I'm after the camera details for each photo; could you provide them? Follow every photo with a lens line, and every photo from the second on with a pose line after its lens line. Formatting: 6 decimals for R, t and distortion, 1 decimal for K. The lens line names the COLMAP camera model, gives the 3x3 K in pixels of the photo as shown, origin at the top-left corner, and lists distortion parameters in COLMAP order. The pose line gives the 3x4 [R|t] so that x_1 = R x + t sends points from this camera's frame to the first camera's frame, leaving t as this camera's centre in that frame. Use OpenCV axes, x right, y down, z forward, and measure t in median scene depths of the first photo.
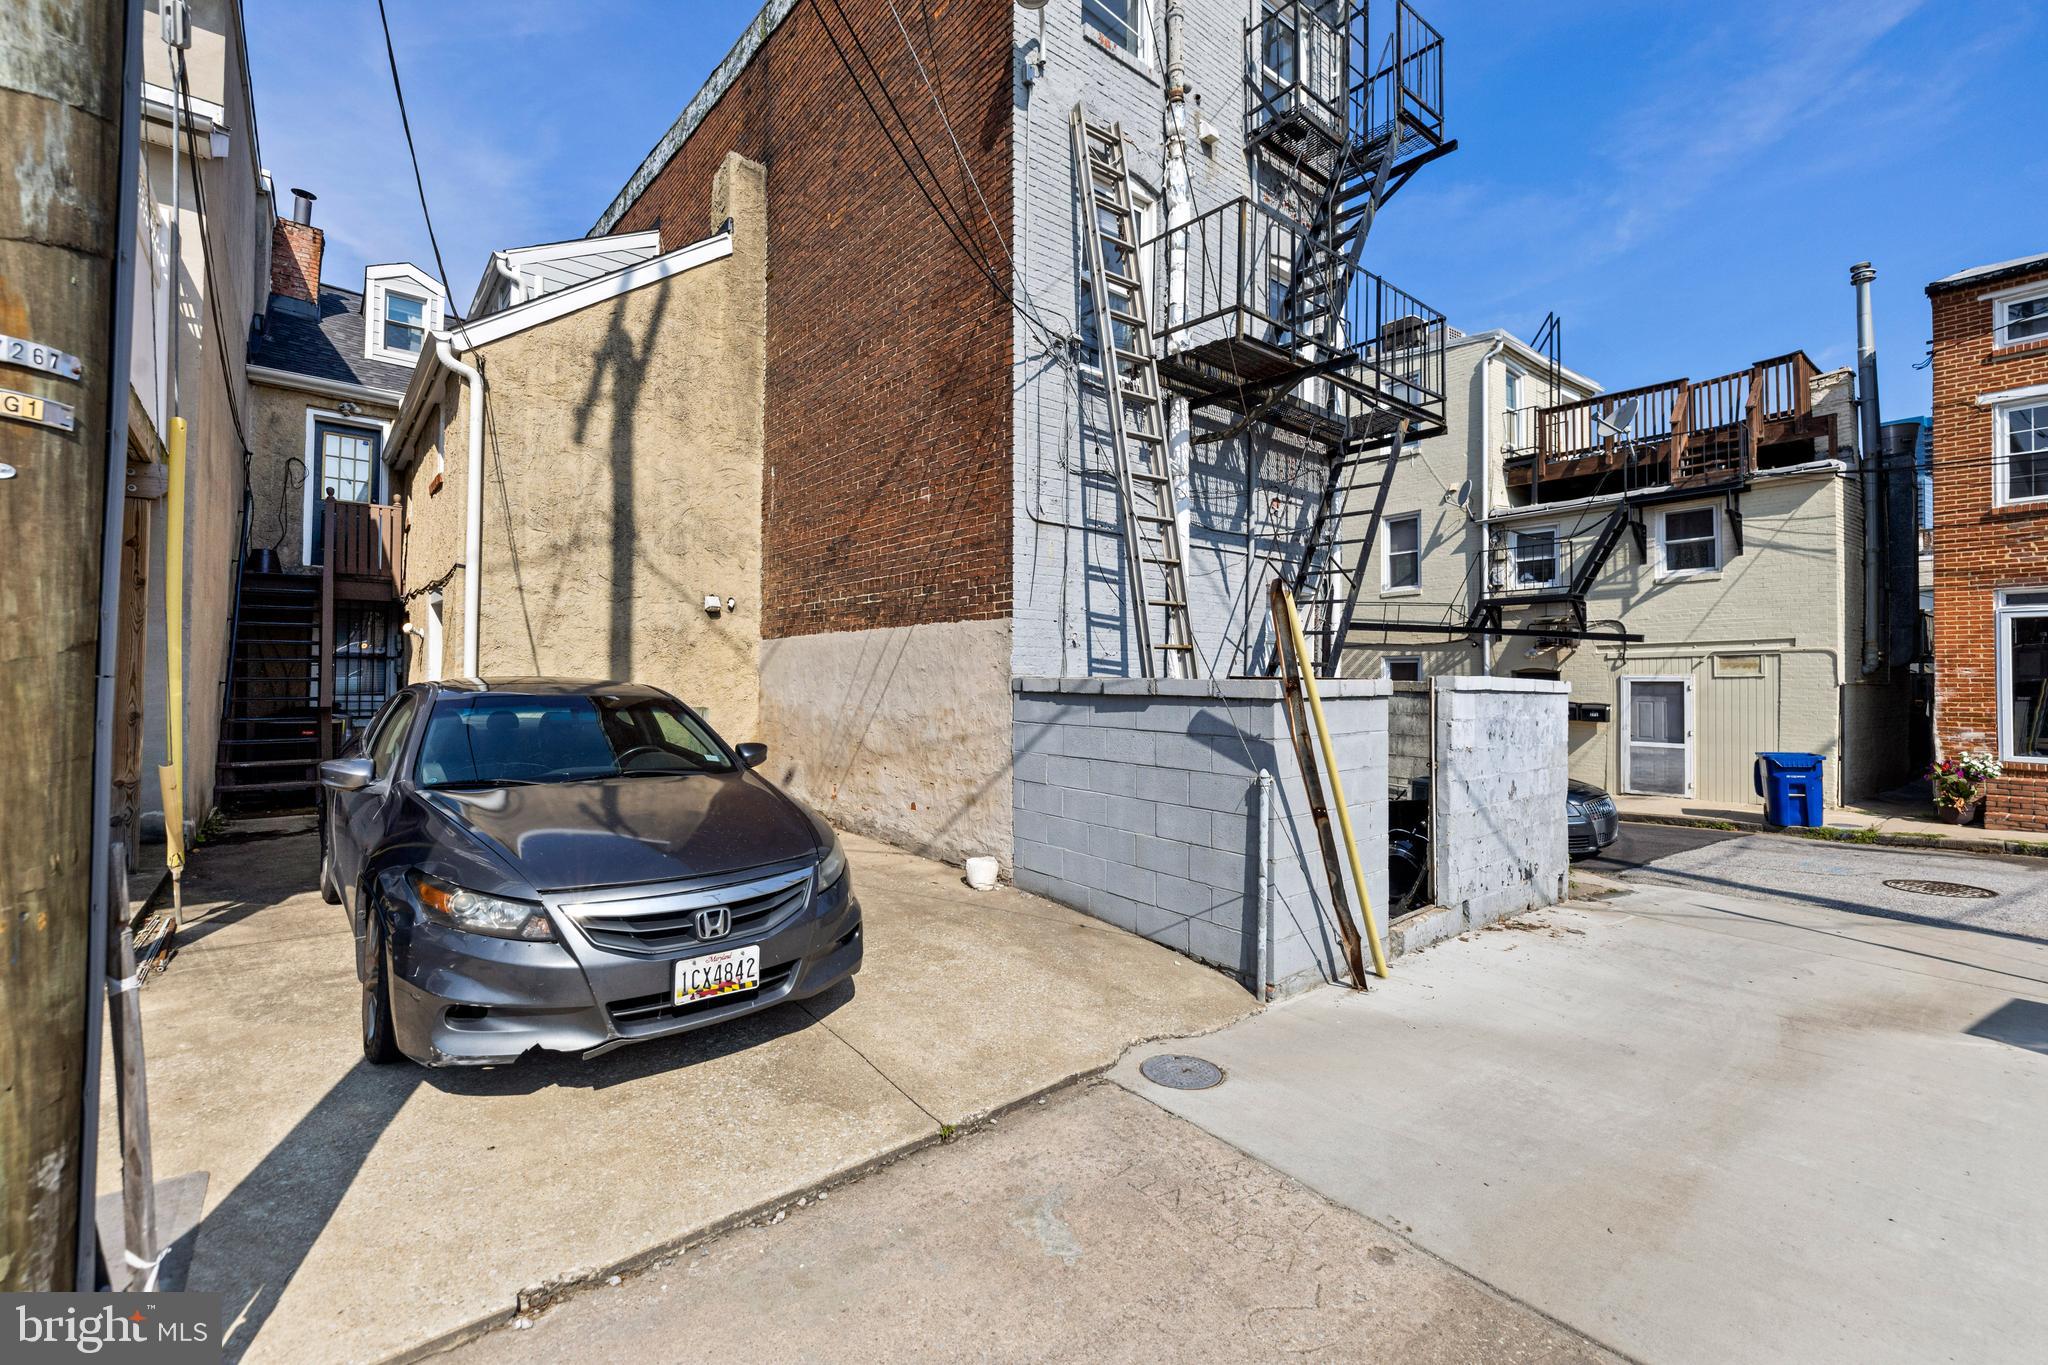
lens RADIAL K [[856.4, 0, 1023.7], [0, 856.4, 662.5], [0, 0, 1]] dist [0.001892, 0.000090]
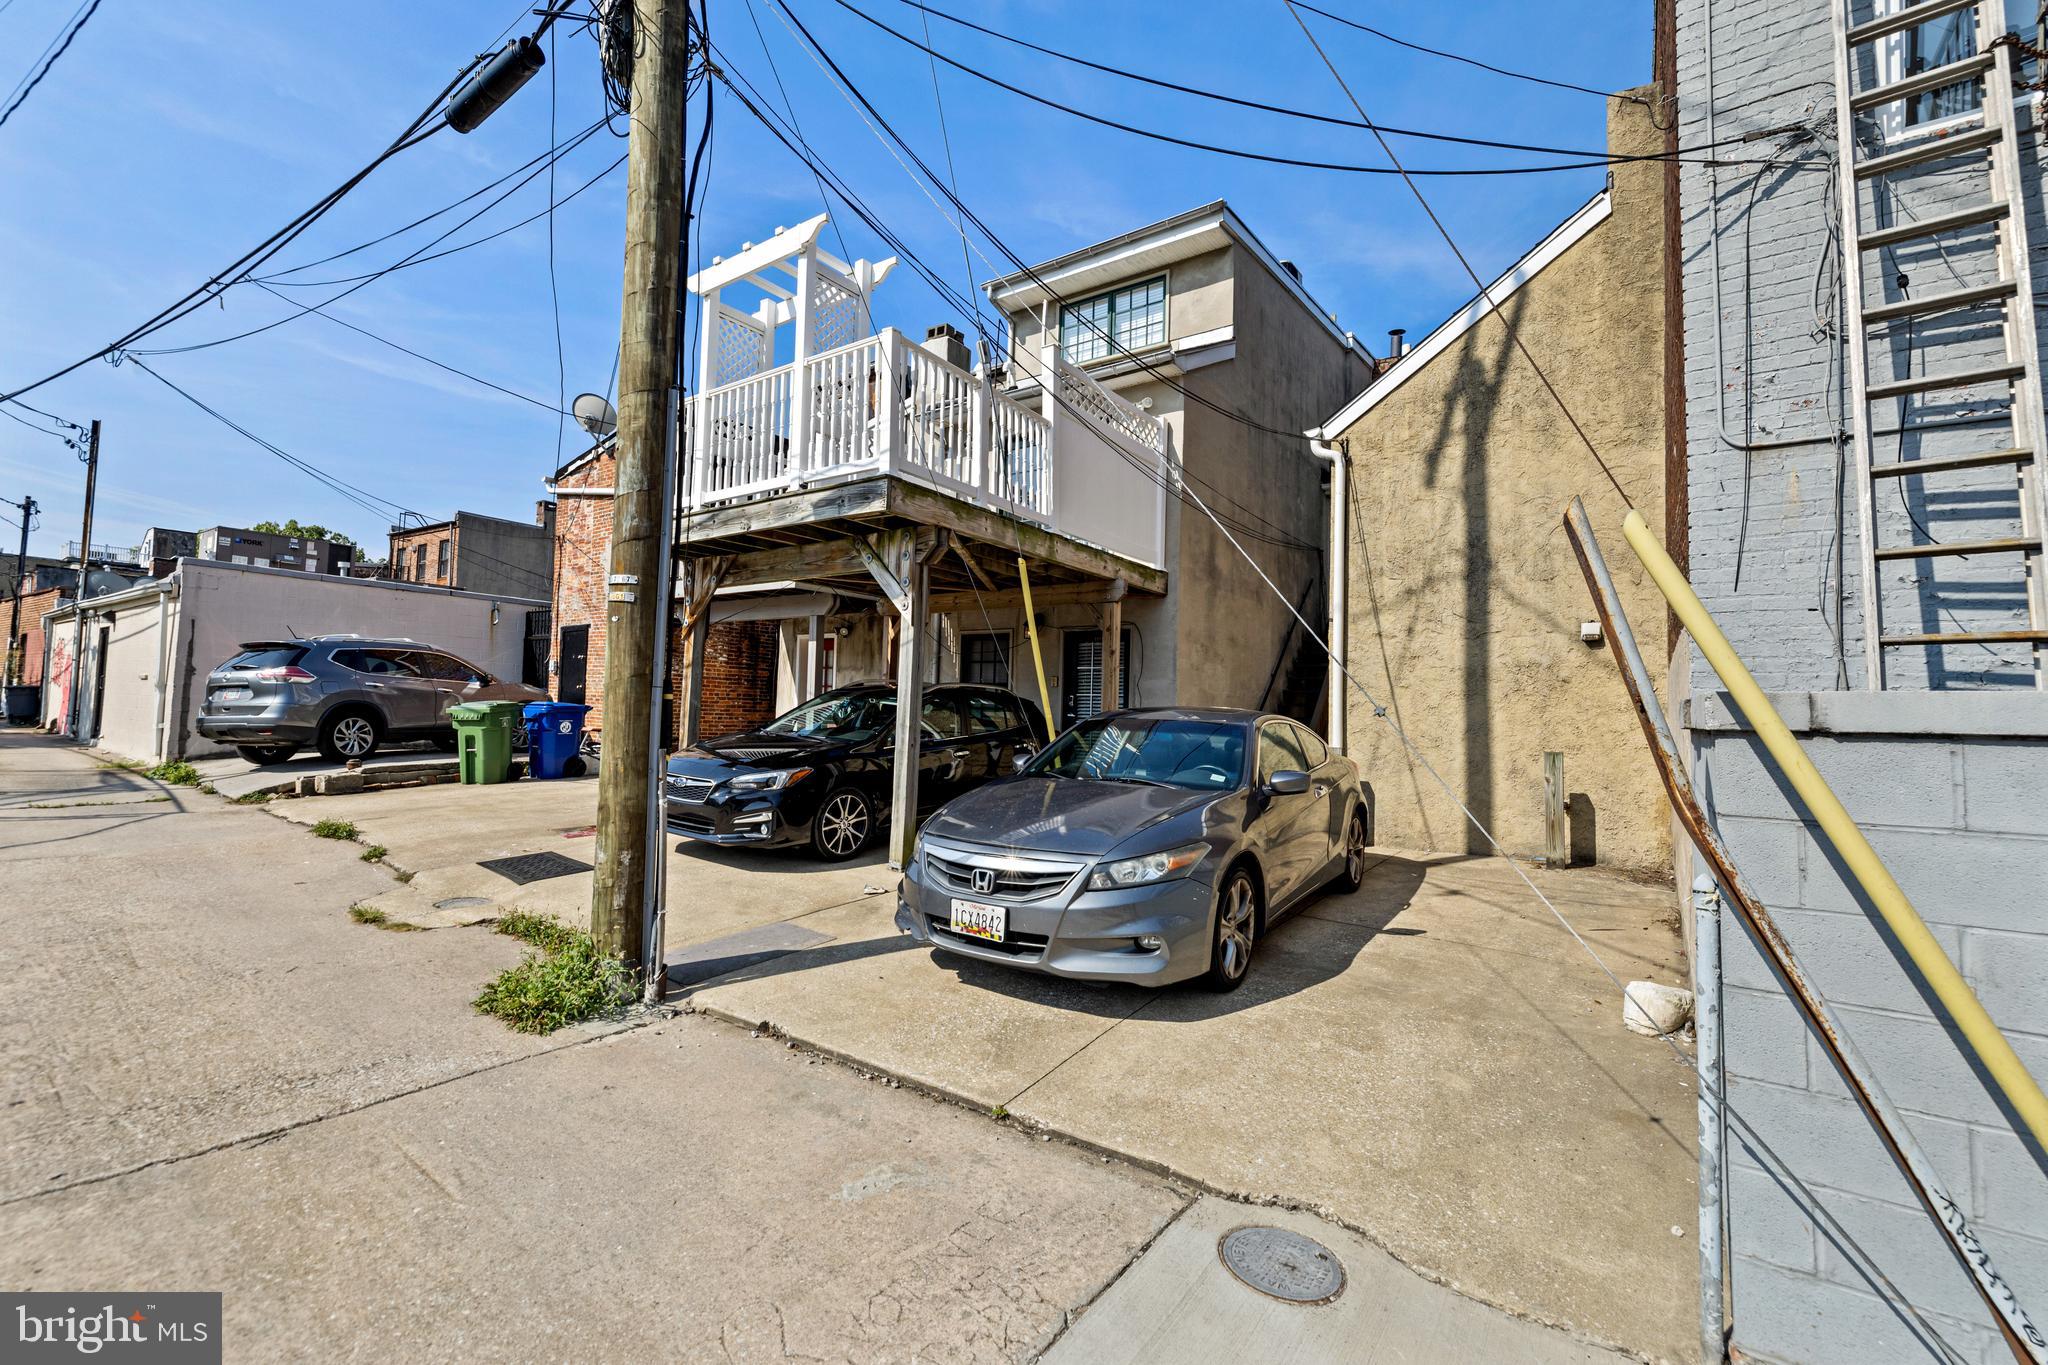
lens RADIAL K [[875.8, 0, 1020.9], [0, 875.8, 662.0], [0, 0, 1]] dist [0.003424, 0.000309]
pose [[0.251978, -0.058779, -0.965946, 0.515088], [-0.004885, 0.998064, -0.062007, 0.027962], [0.967721, 0.020343, 0.251203, 0.378816]]
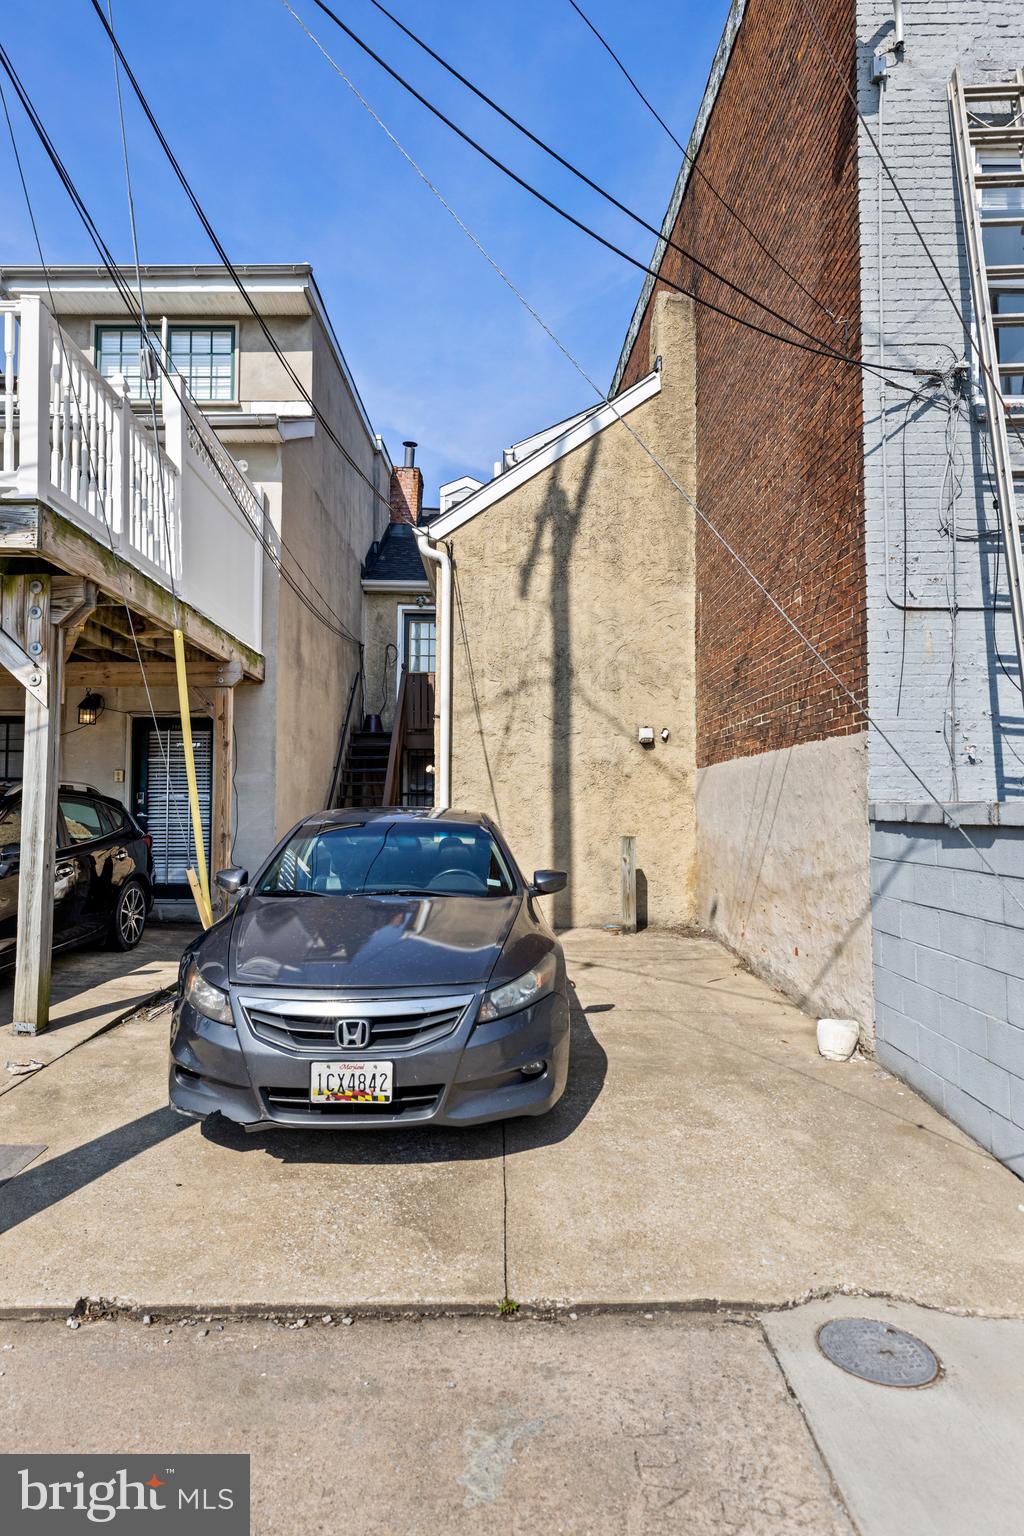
lens RADIAL K [[869.3, 0, 510.8], [0, 869.3, 776.7], [0, 0, 1]] dist [0.003429, 0.001049]
pose [[0.775194, -0.029420, -0.631038, 0.259210], [0.016864, 0.999523, -0.025882, 0.007753], [0.631498, 0.009422, 0.775320, 0.147759]]
